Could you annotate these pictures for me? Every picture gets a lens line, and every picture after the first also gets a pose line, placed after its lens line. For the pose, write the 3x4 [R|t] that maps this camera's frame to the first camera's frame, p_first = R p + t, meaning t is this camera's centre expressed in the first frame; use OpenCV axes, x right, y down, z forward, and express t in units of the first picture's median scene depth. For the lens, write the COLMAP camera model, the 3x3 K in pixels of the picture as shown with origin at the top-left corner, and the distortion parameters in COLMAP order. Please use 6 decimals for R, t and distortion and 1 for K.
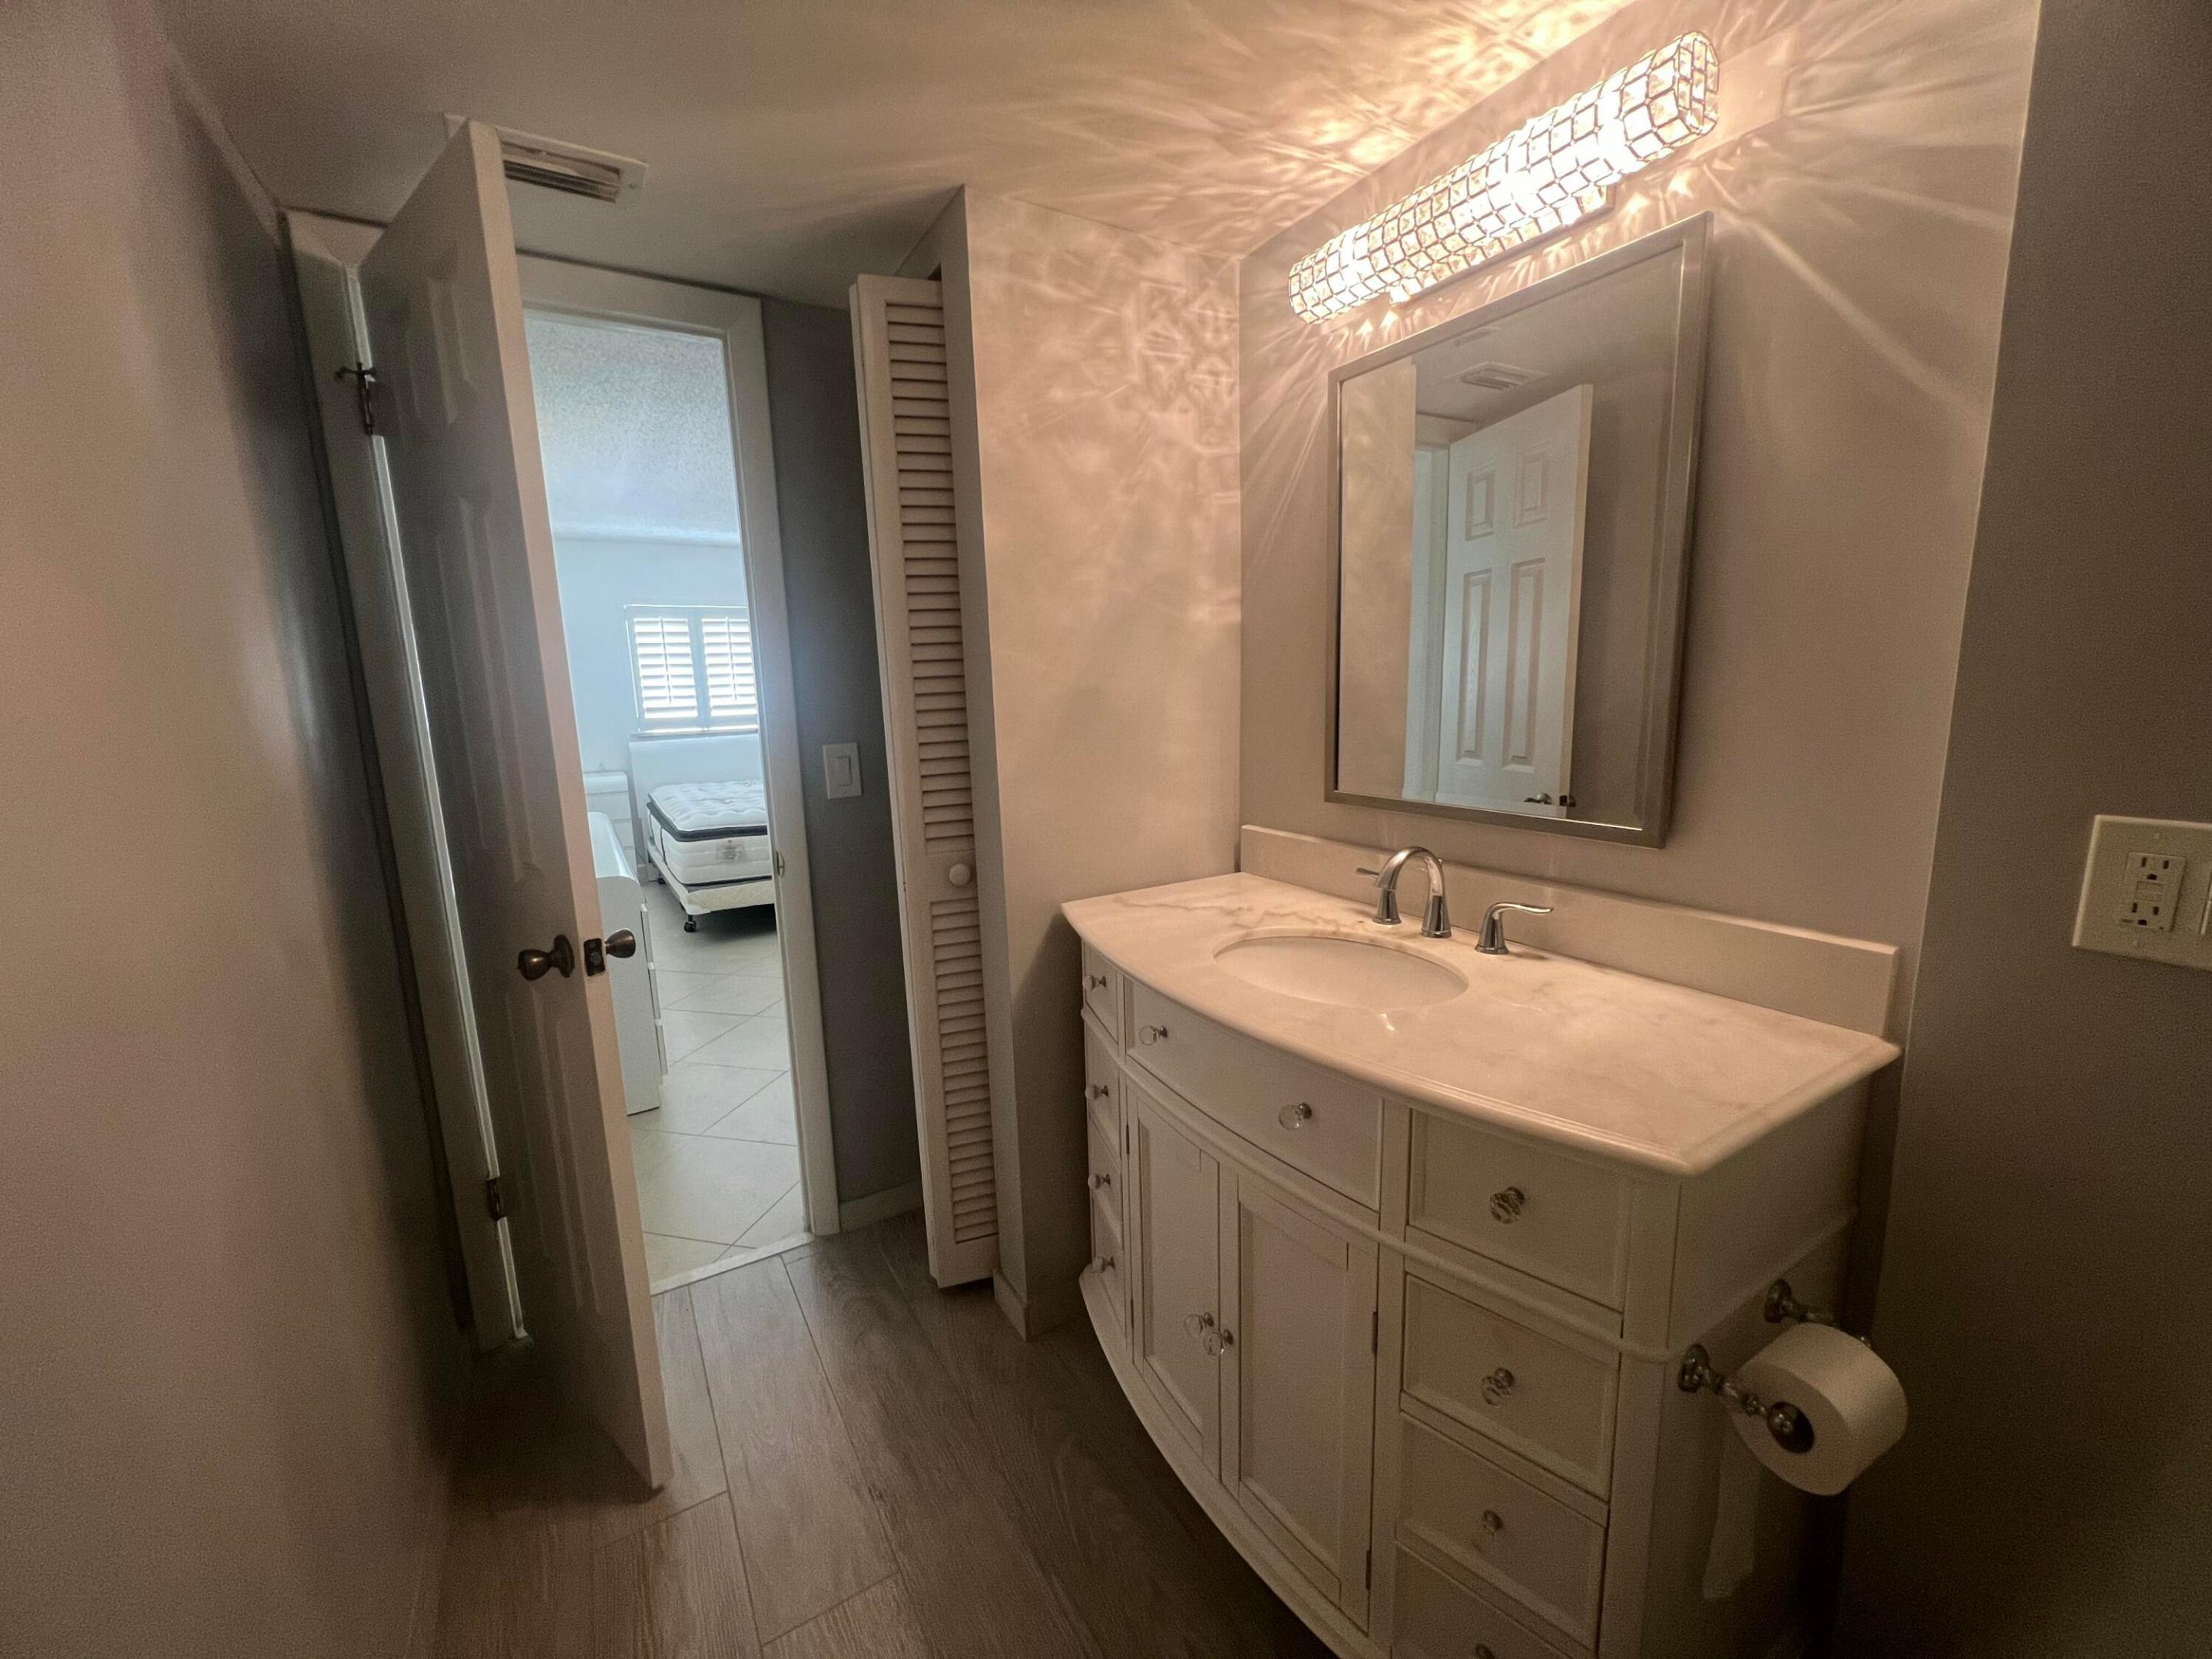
lens RADIAL K [[890.3, 0, 1106.0], [0, 890.3, 829.5], [0, 0, 1]] dist [0.000377, 0.000758]
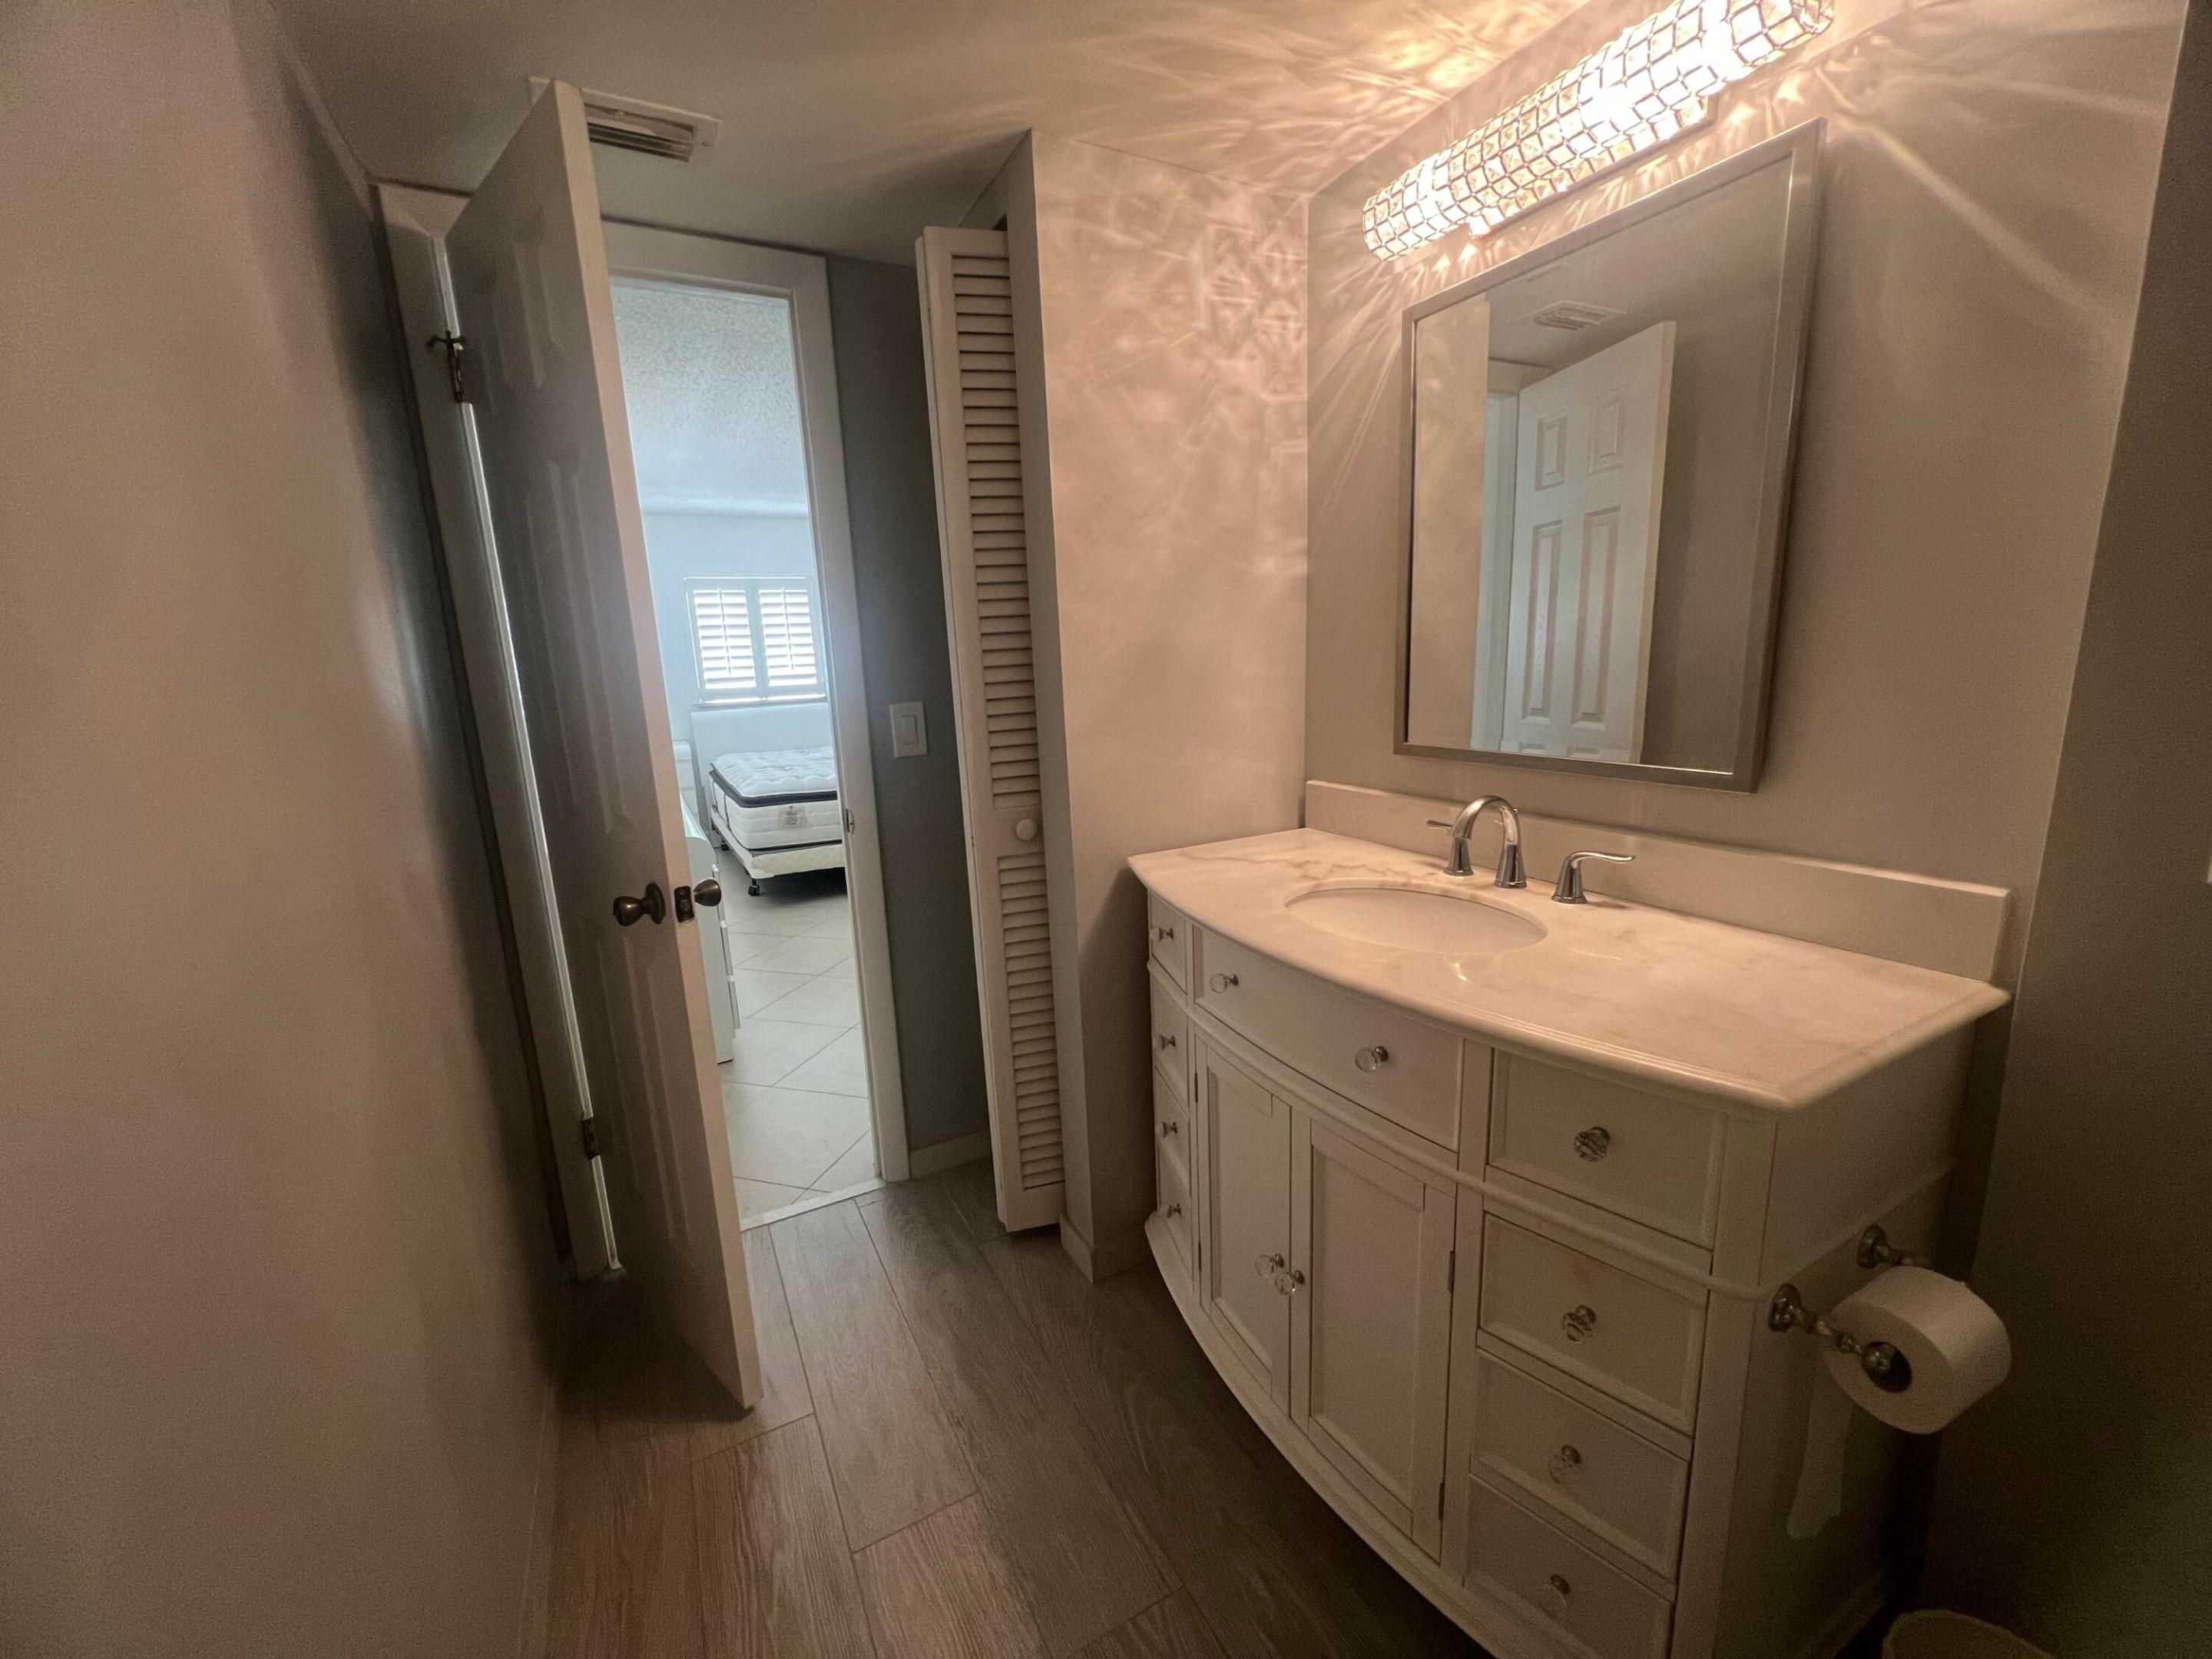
lens RADIAL K [[889.8, 0, 1106.0], [0, 889.8, 829.5], [0, 0, 1]] dist [0.000934, 0.000301]
pose [[0.998631, -0.001574, -0.052294, -0.025005], [0.003276, 0.999467, 0.032473, 0.021390], [0.052215, -0.032600, 0.998104, -0.007958]]
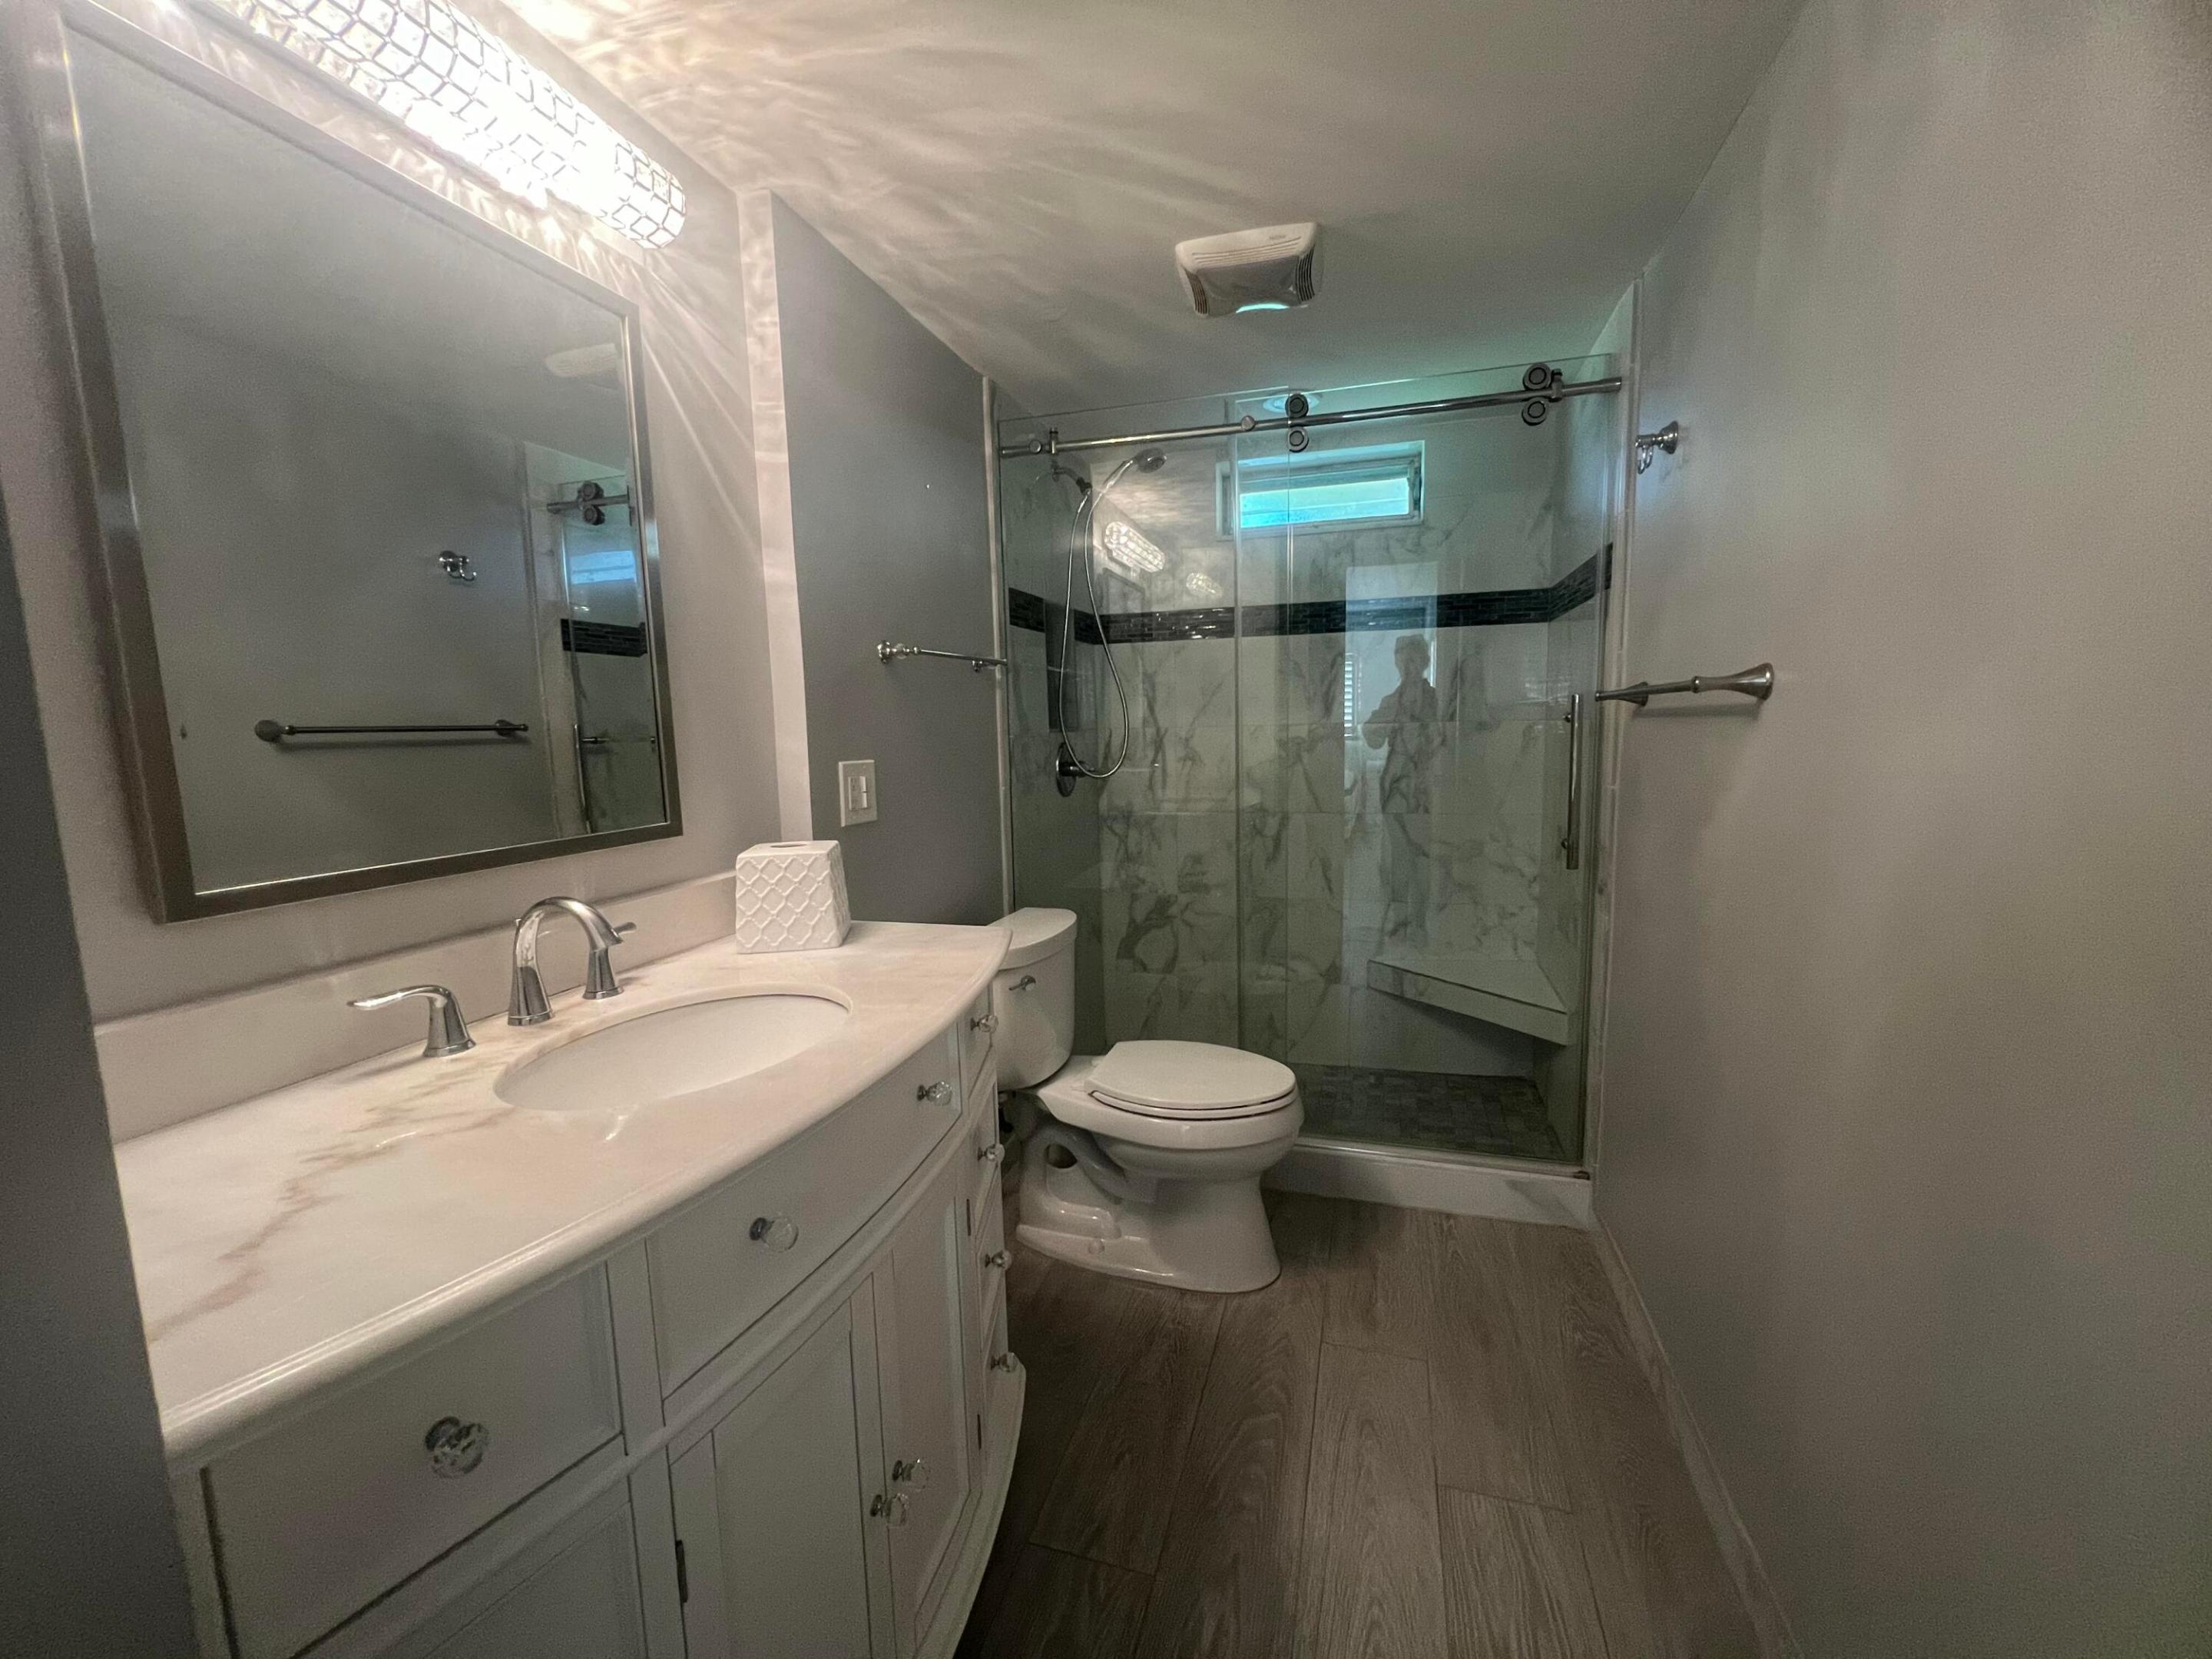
lens RADIAL K [[889.8, 0, 1106.0], [0, 889.8, 829.5], [0, 0, 1]] dist [0.000934, 0.000301]
pose [[-0.666909, -0.045327, 0.743760, -0.474668], [0.166669, 0.963785, 0.208183, -0.105475], [-0.726261, 0.262801, -0.635202, 1.036383]]
